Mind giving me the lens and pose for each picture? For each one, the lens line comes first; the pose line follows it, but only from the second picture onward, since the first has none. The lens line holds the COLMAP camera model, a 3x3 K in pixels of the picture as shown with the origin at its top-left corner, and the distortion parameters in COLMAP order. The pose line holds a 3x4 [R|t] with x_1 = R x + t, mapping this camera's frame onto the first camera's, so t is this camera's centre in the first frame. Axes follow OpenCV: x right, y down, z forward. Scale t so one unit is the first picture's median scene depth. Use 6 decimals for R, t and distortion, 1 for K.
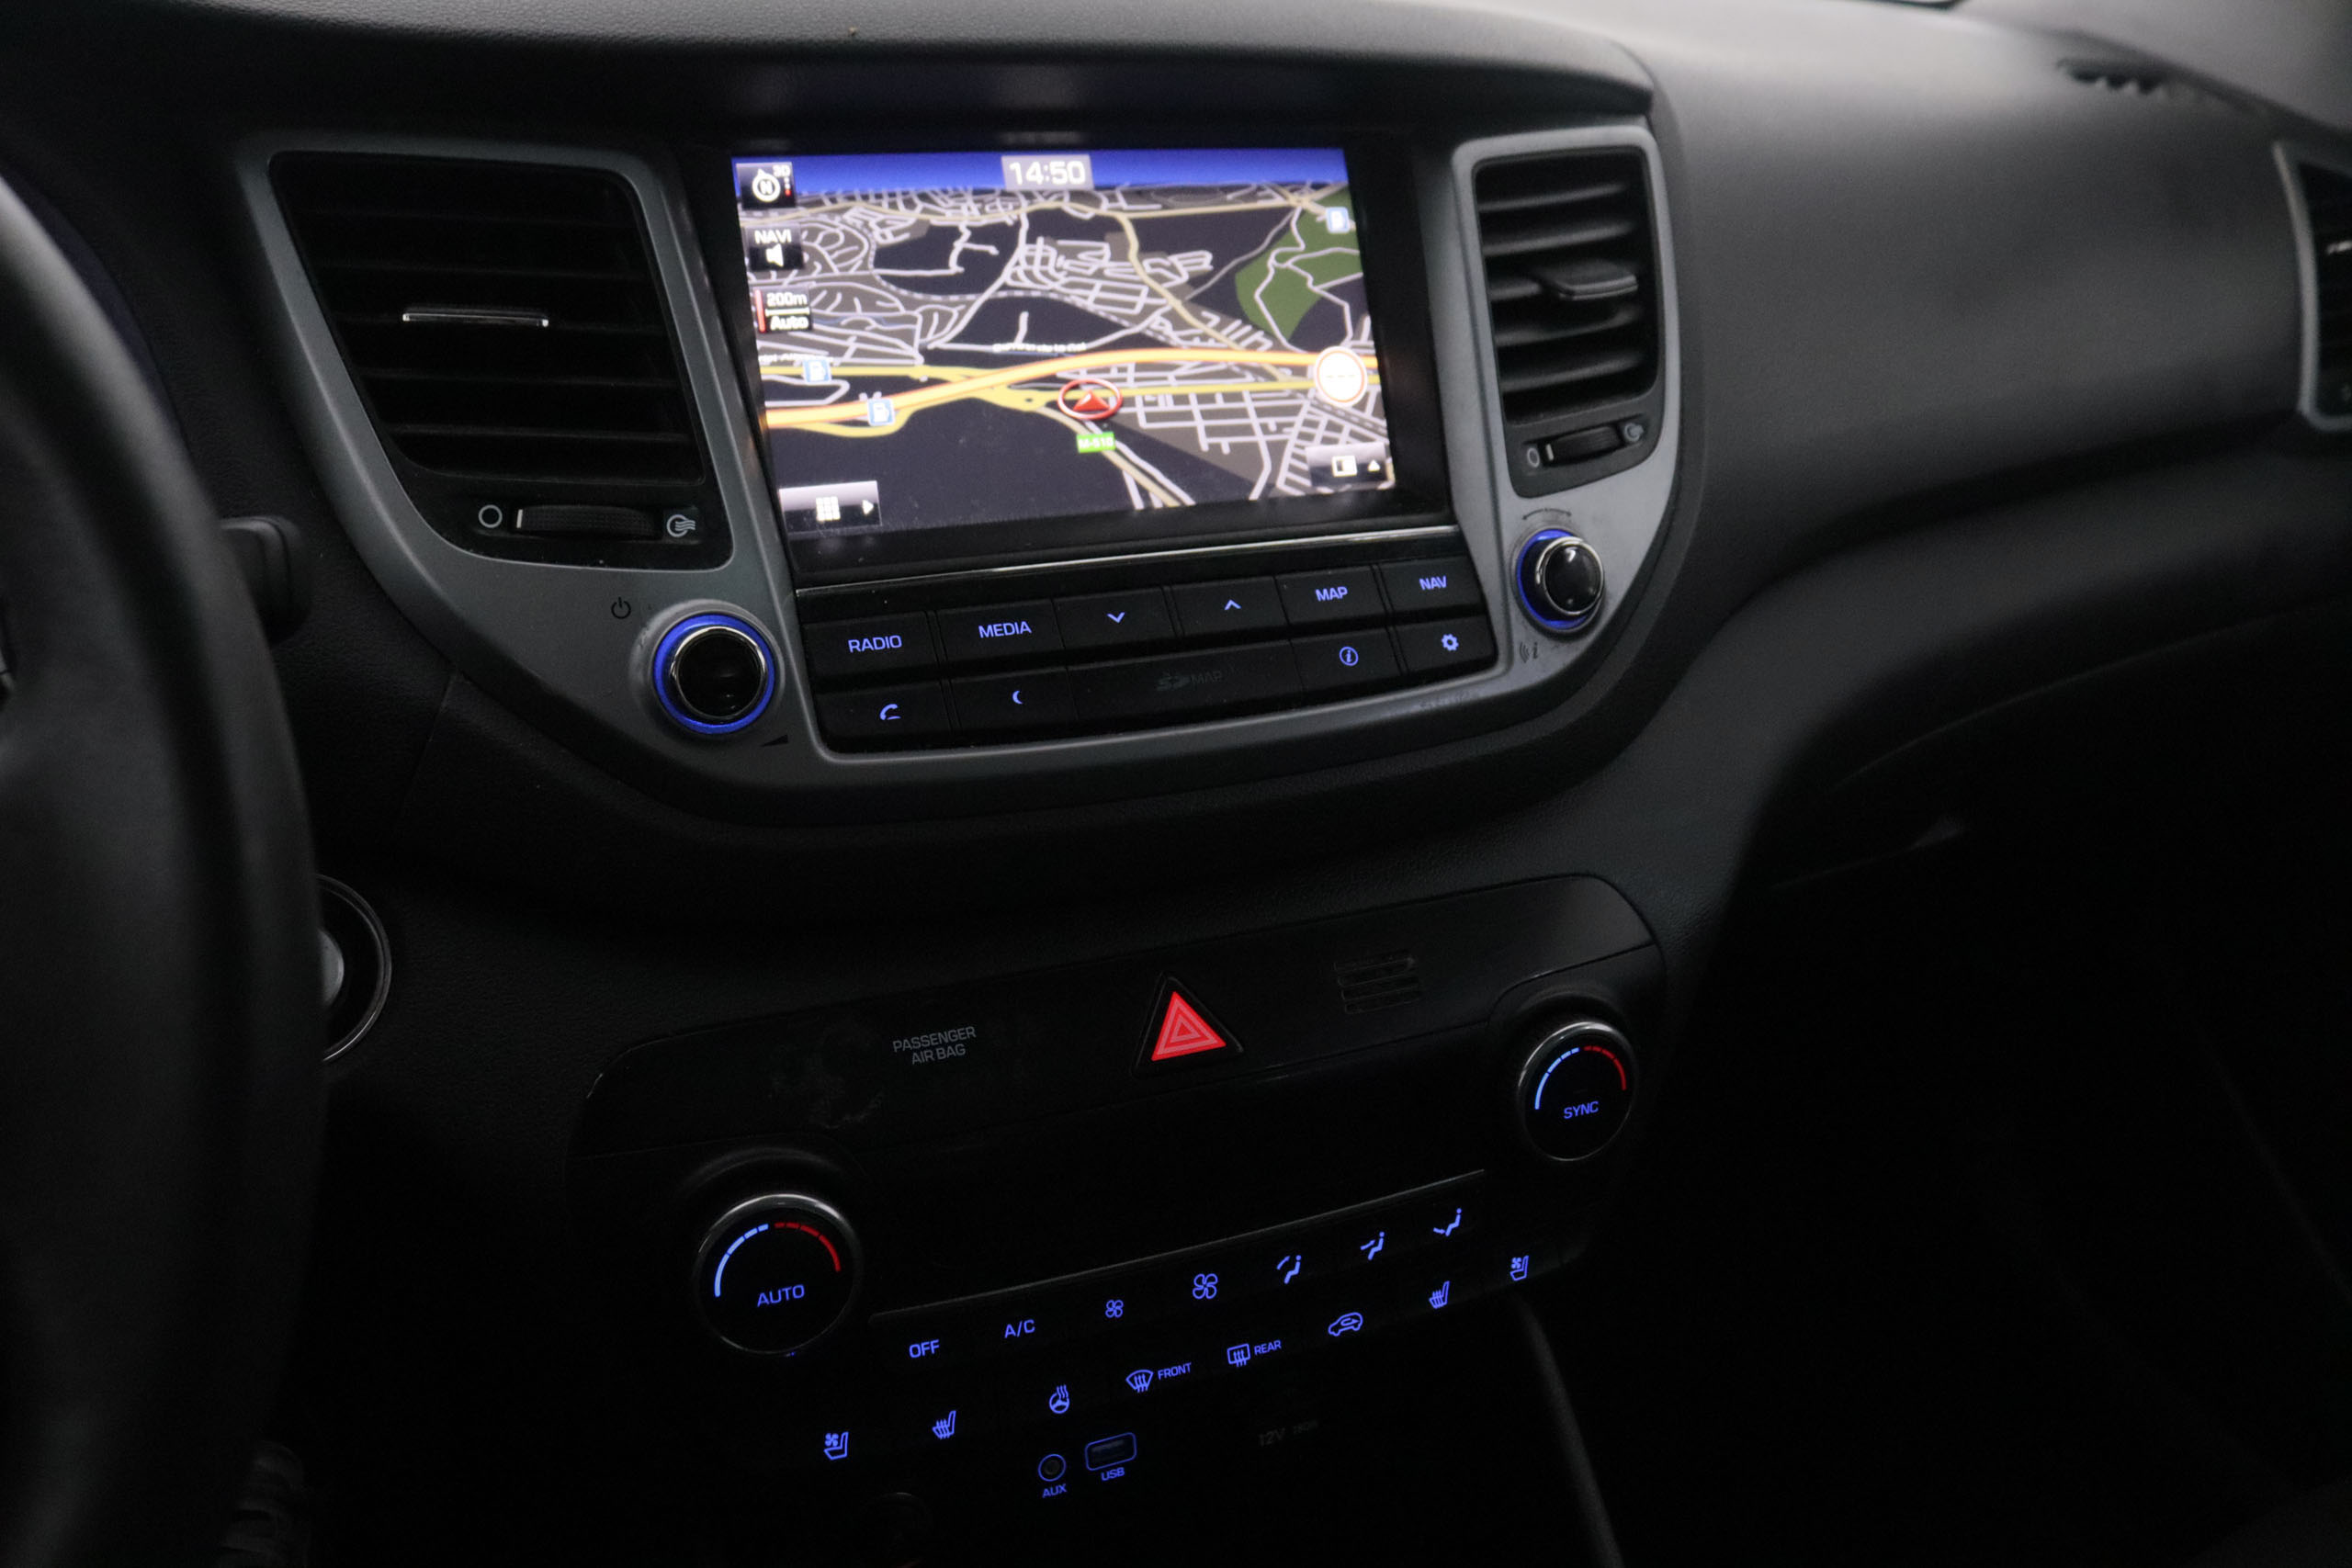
lens RADIAL K [[1992.3, 0, 1175.2], [0, 1992.3, 718.4], [0, 0, 1]] dist [-0.158073, 0.120566]
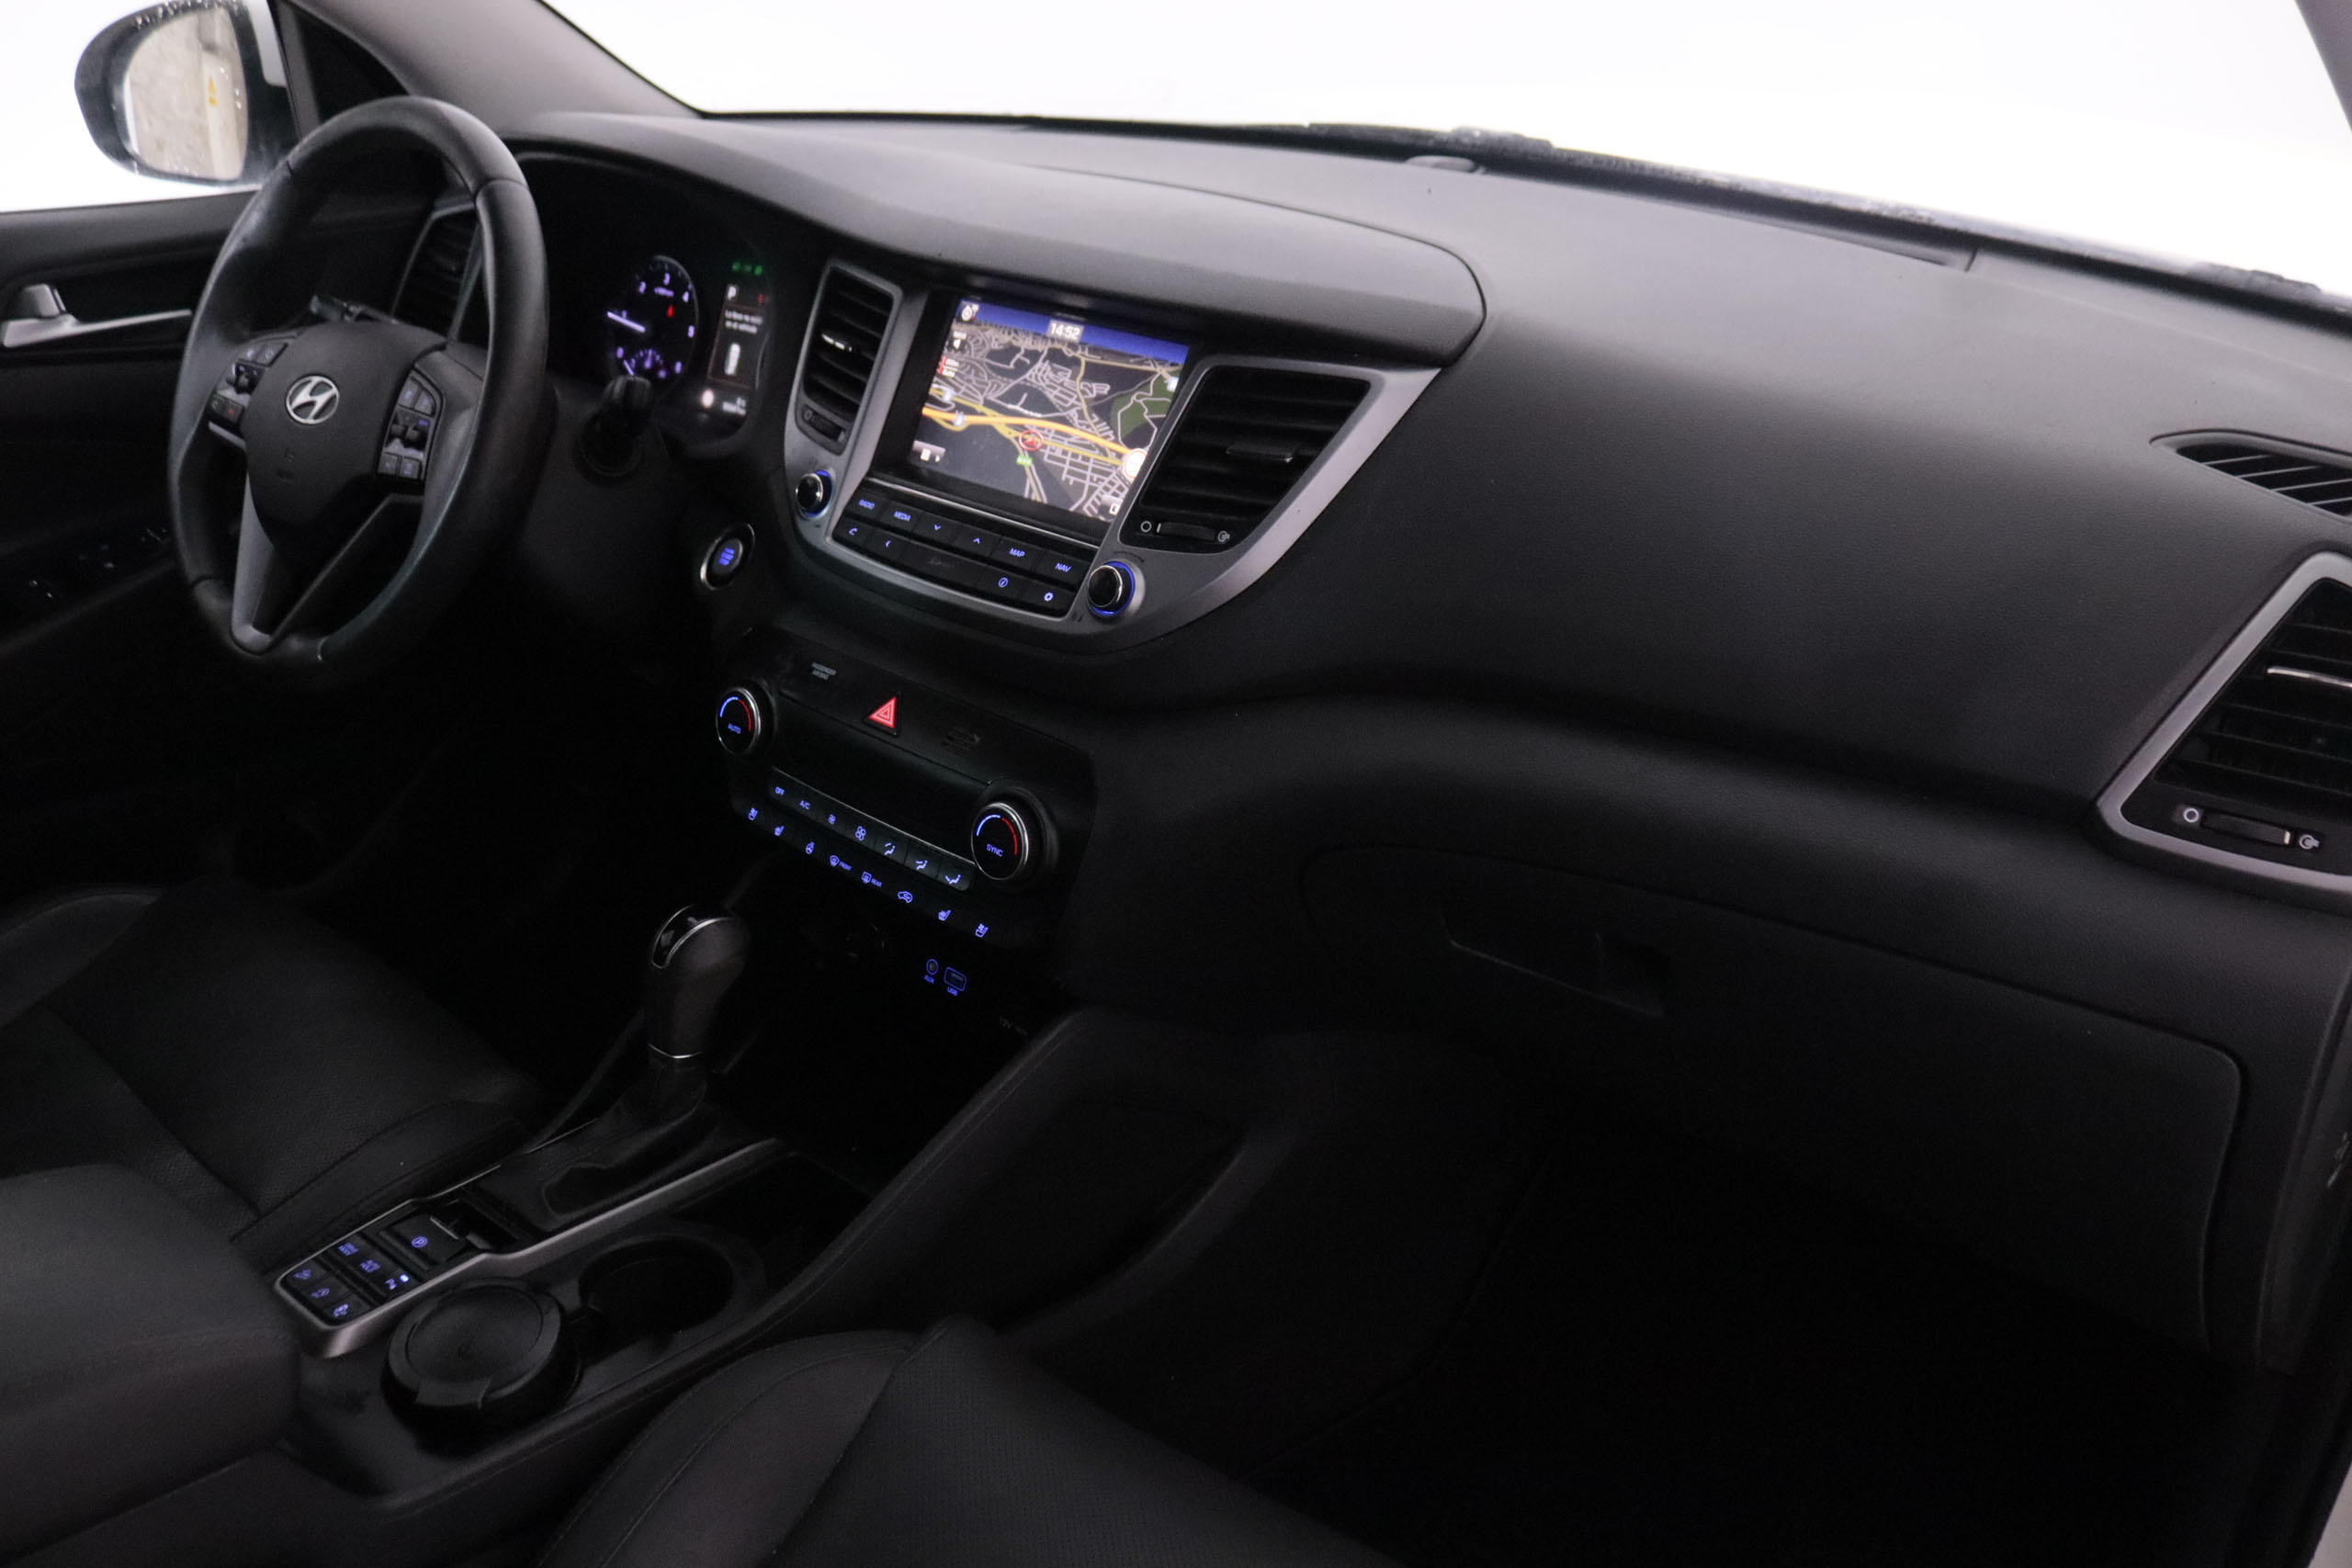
lens RADIAL K [[1992.3, 0, 1175.2], [0, 1992.3, 718.4], [0, 0, 1]] dist [-0.158073, 0.120566]
pose [[0.415488, 0.321152, -0.851017, 1.845244], [-0.364392, 0.916008, 0.167773, -0.294896], [0.833420, 0.240396, 0.497616, 0.174399]]
